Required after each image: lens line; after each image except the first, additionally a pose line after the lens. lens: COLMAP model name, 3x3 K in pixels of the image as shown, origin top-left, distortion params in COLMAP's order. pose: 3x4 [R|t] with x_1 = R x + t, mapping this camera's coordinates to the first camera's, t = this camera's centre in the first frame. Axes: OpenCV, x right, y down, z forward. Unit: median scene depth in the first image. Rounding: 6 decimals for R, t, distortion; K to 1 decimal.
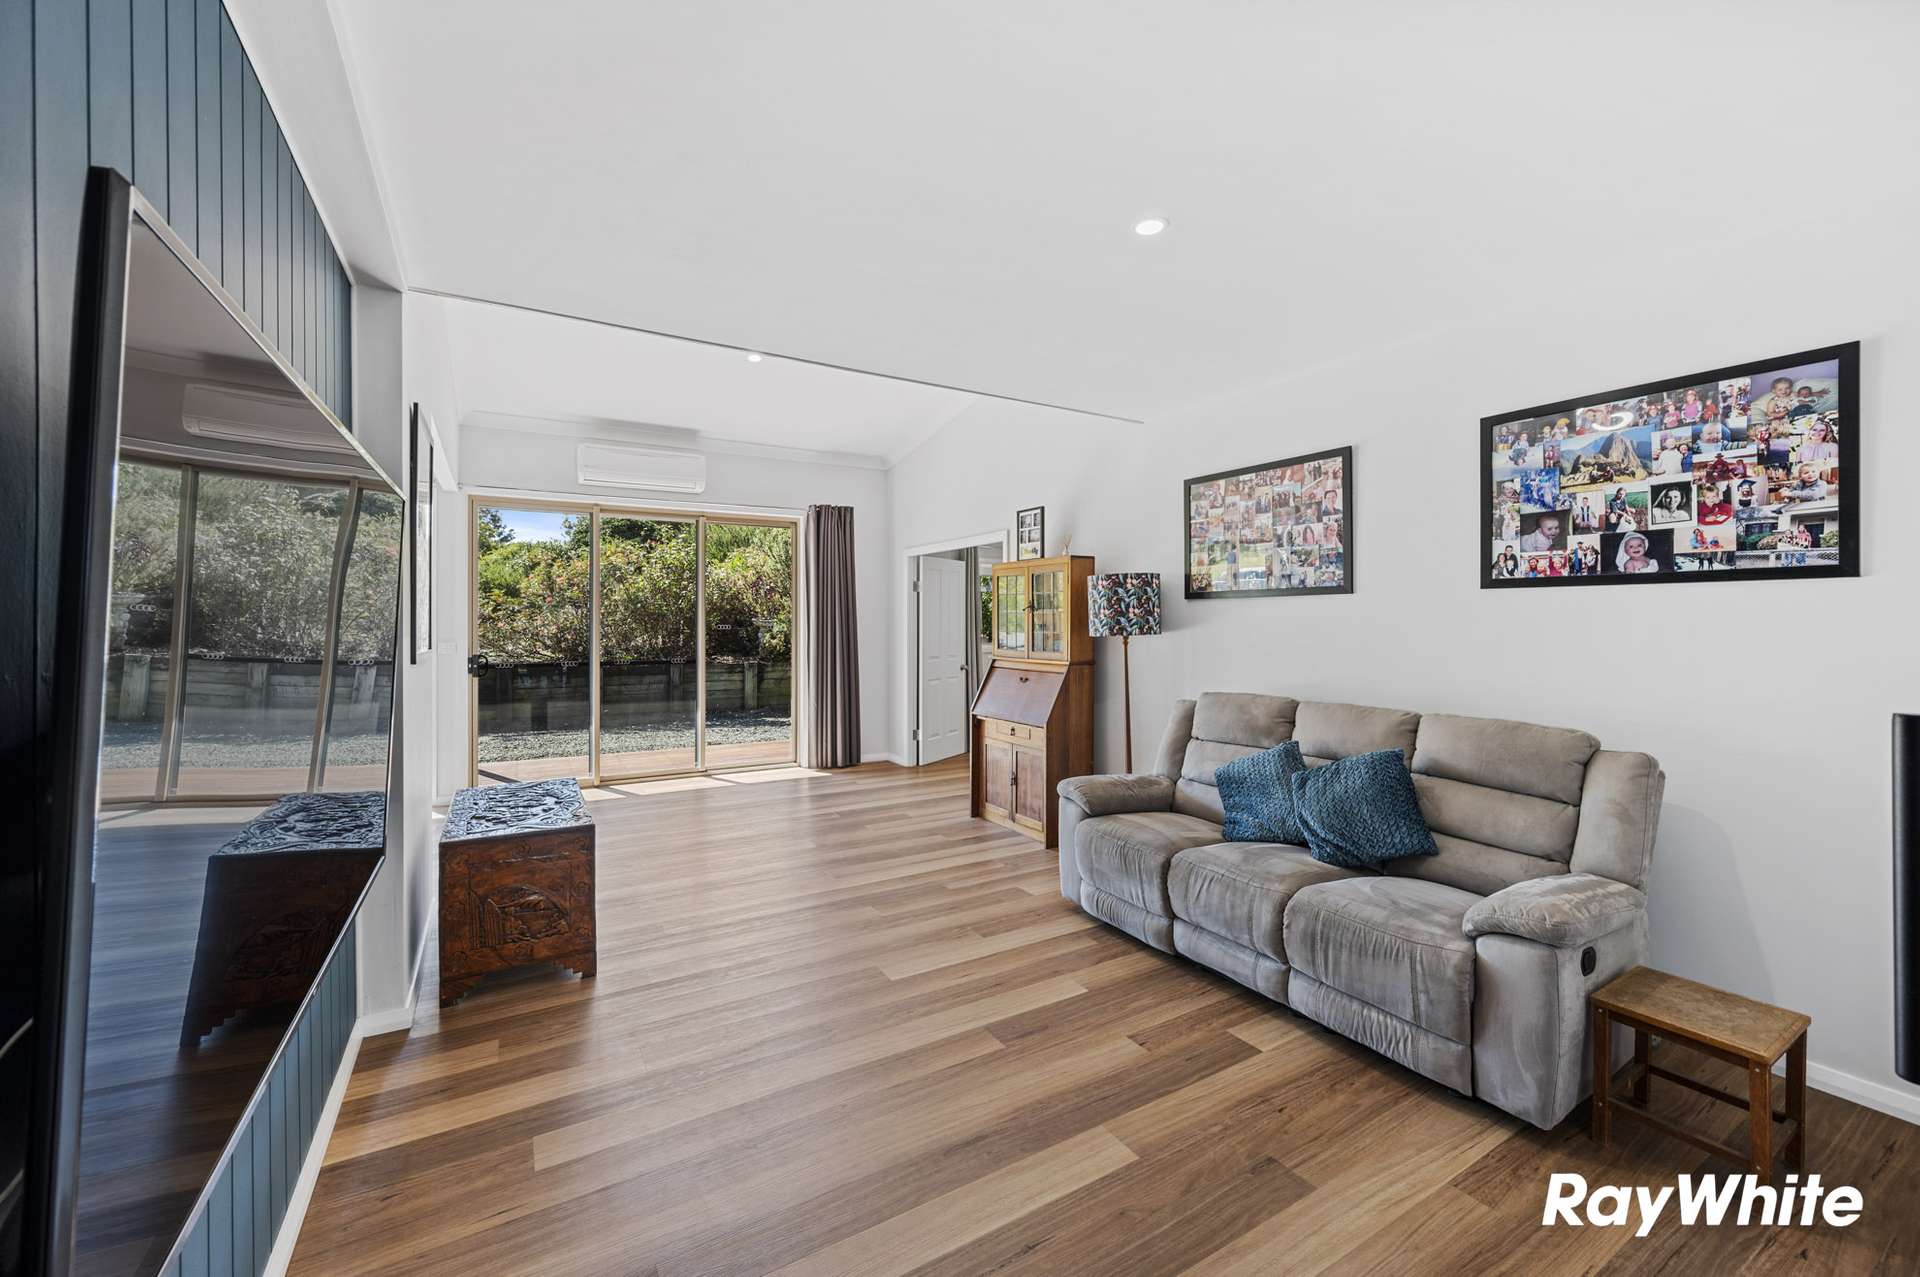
lens RADIAL K [[760.6, 0, 960.4], [0, 760.6, 622.6], [0, 0, 1]] dist [0.000027, -0.000387]
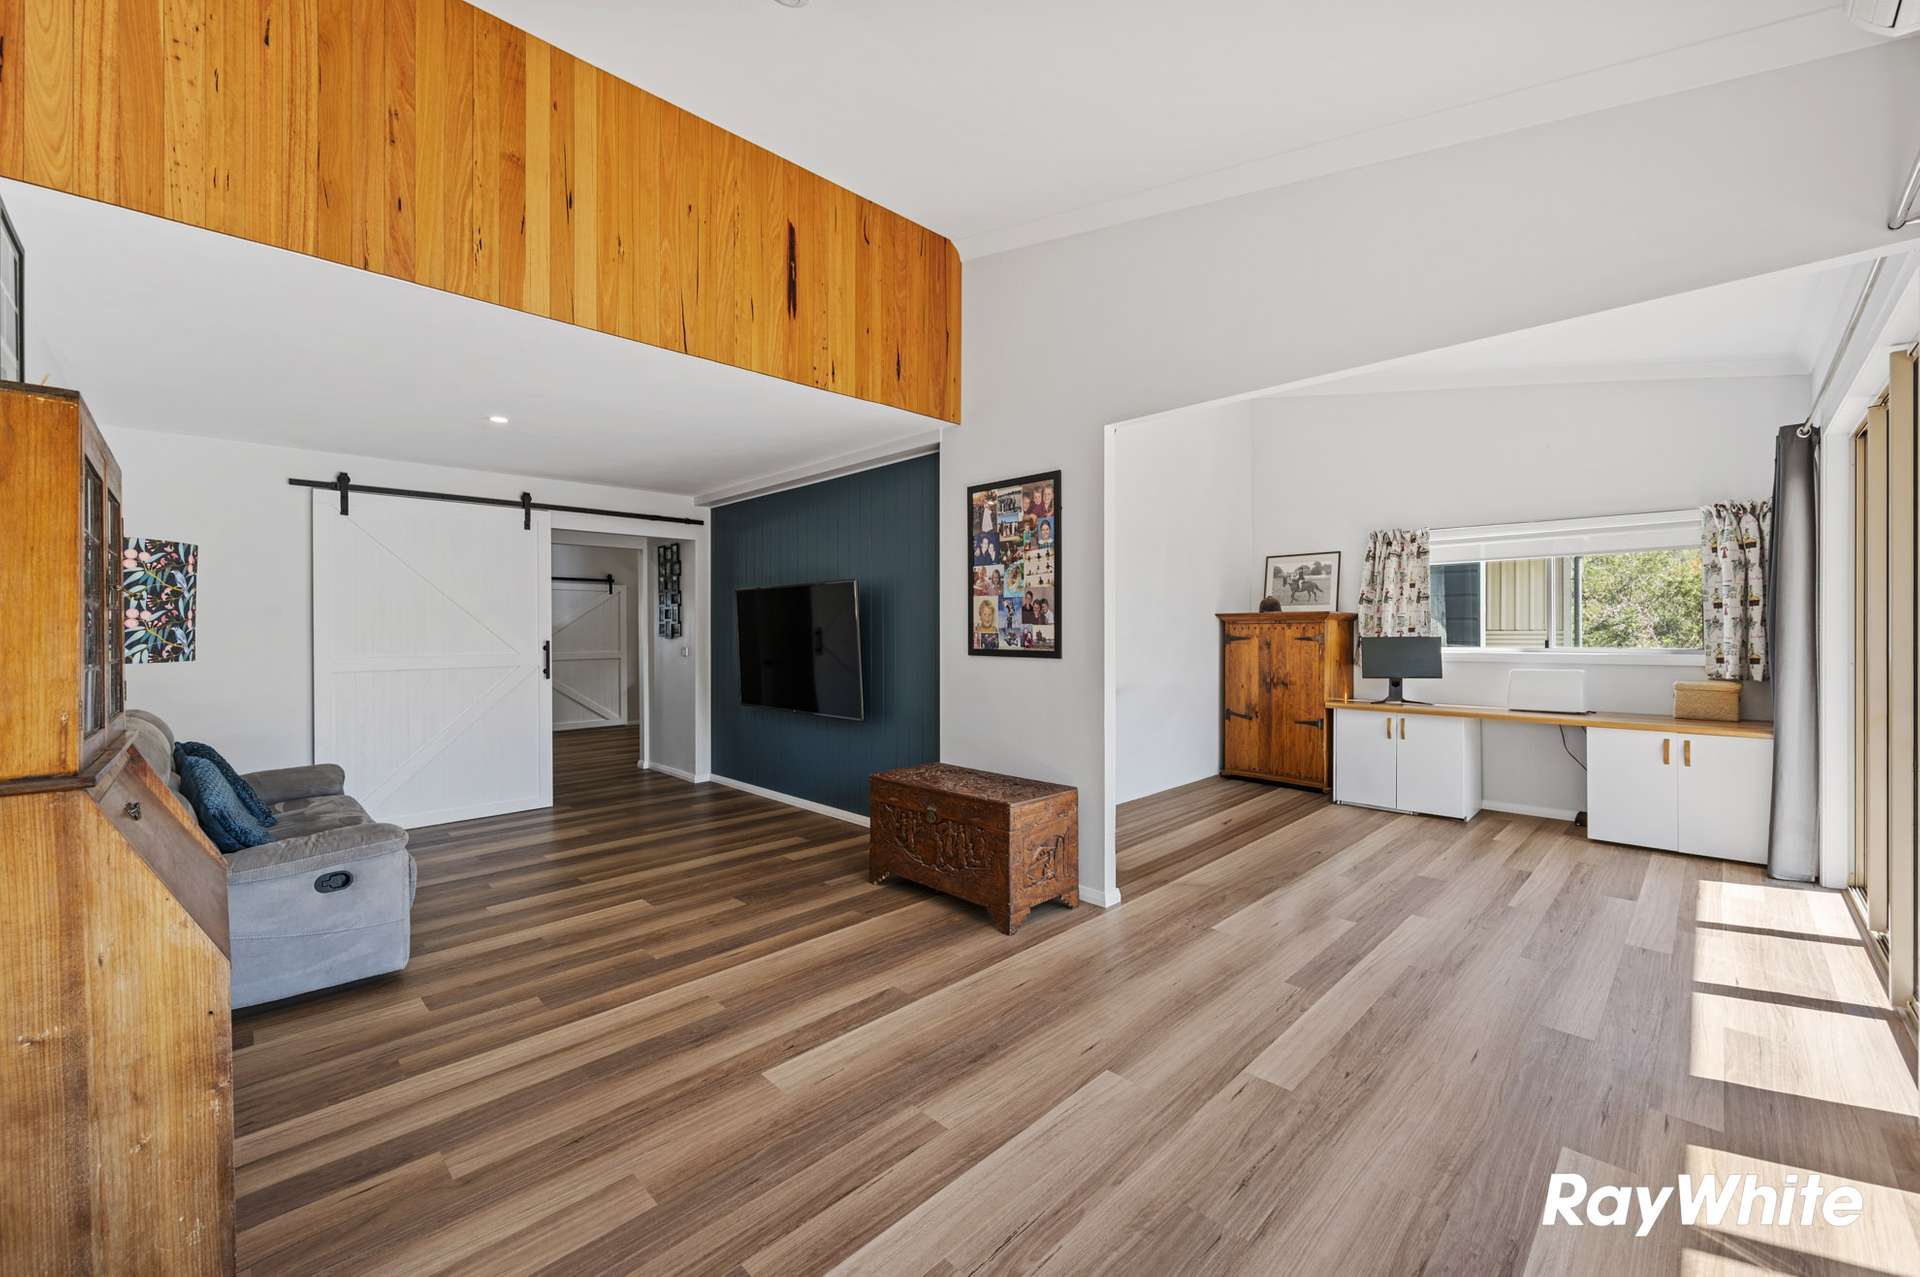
lens RADIAL K [[760.6, 0, 955.7], [0, 760.6, 628.8], [0, 0, 1]] dist [0.000027, -0.000387]
pose [[-0.973798, -0.003164, -0.227392, -0.230975], [-0.005332, 0.999946, 0.008919, -0.012184], [0.227351, 0.009898, -0.973763, 1.749747]]
